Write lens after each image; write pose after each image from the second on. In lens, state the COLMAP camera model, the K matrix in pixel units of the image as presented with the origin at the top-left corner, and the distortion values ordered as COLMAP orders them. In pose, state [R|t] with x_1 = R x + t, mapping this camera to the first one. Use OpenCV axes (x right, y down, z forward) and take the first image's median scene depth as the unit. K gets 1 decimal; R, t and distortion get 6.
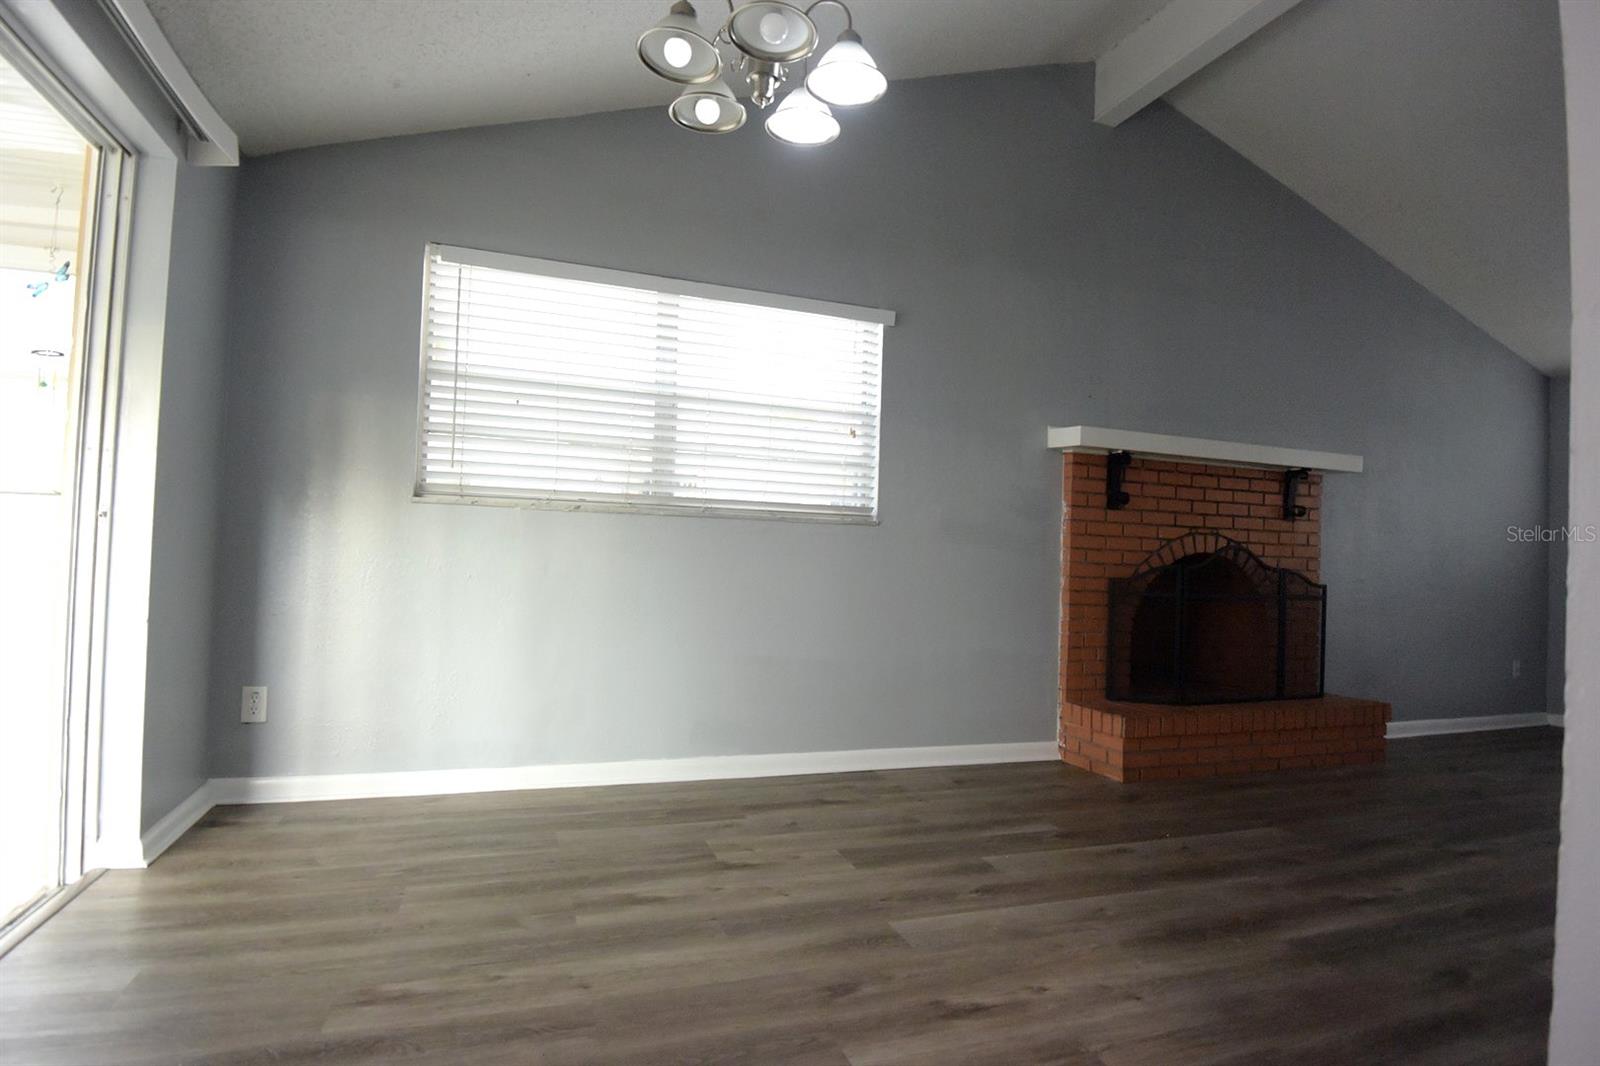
lens RADIAL K [[839.6, 0, 816.6], [0, 839.6, 538.0], [0, 0, 1]] dist [-0.008456, -0.021454]
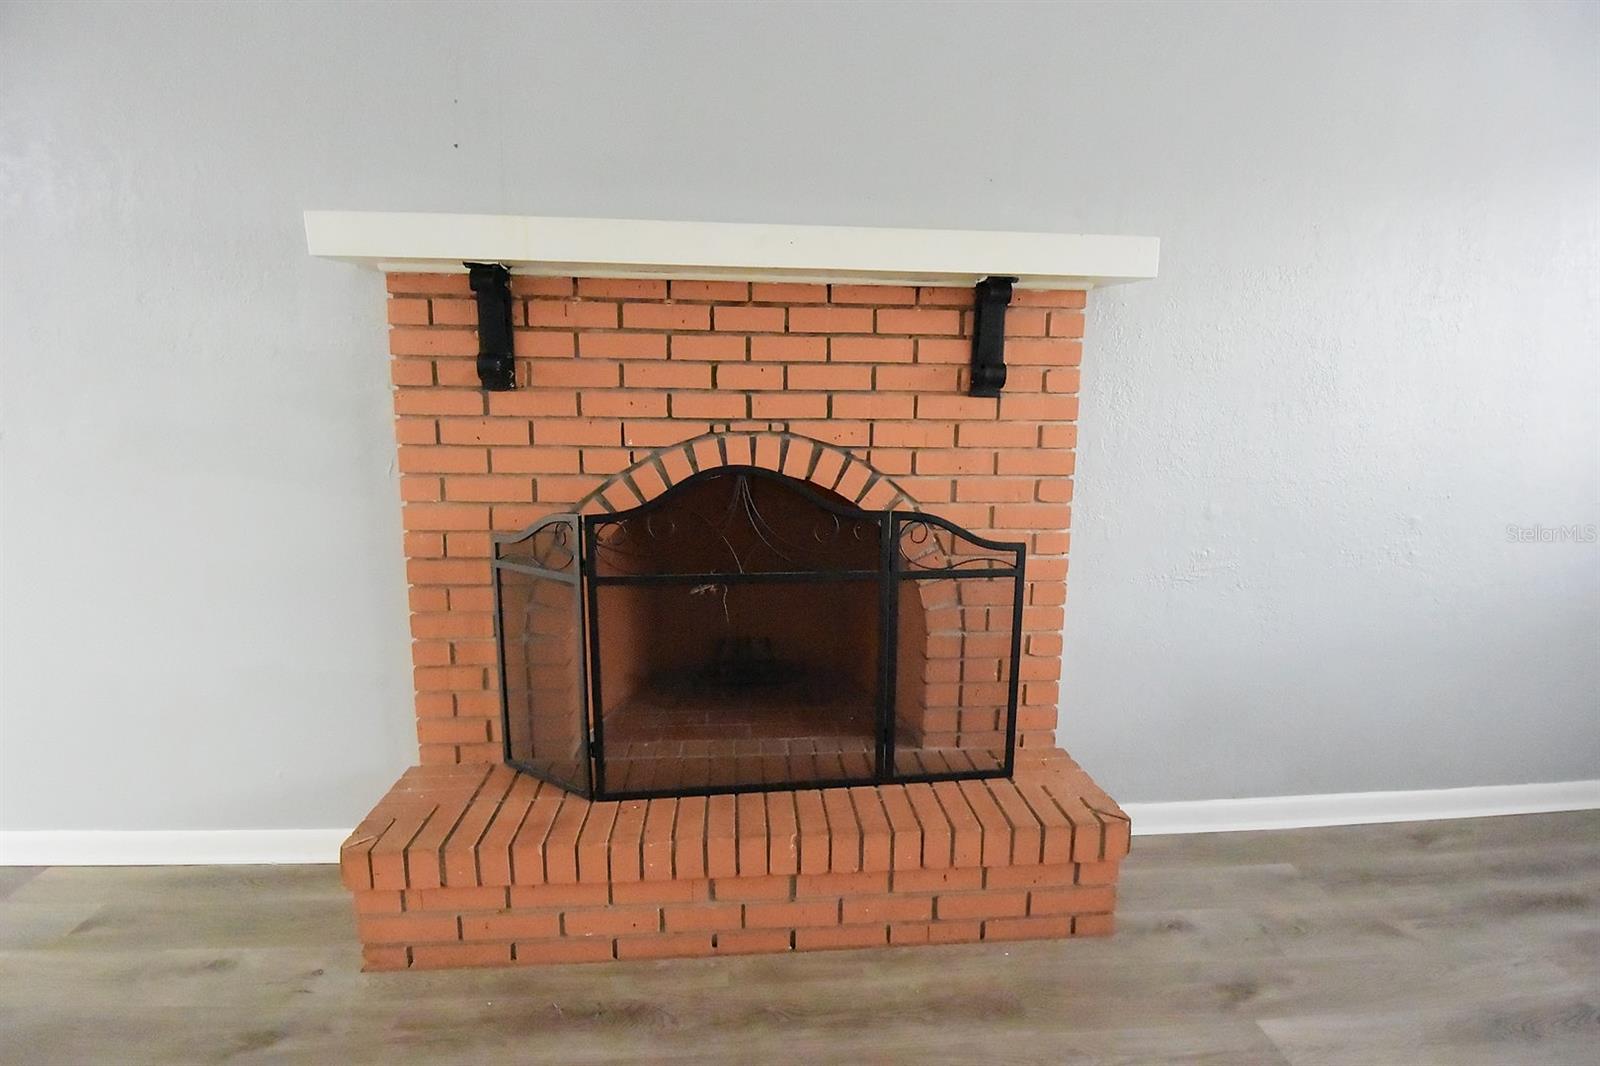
lens RADIAL K [[839.6, 0, 822.8], [0, 839.6, 544.0], [0, 0, 1]] dist [-0.008456, -0.021454]
pose [[0.967799, 0.023508, -0.250624, 0.716243], [0.025329, 0.981482, 0.189873, -0.037366], [0.250447, -0.190107, 0.949282, 0.630898]]
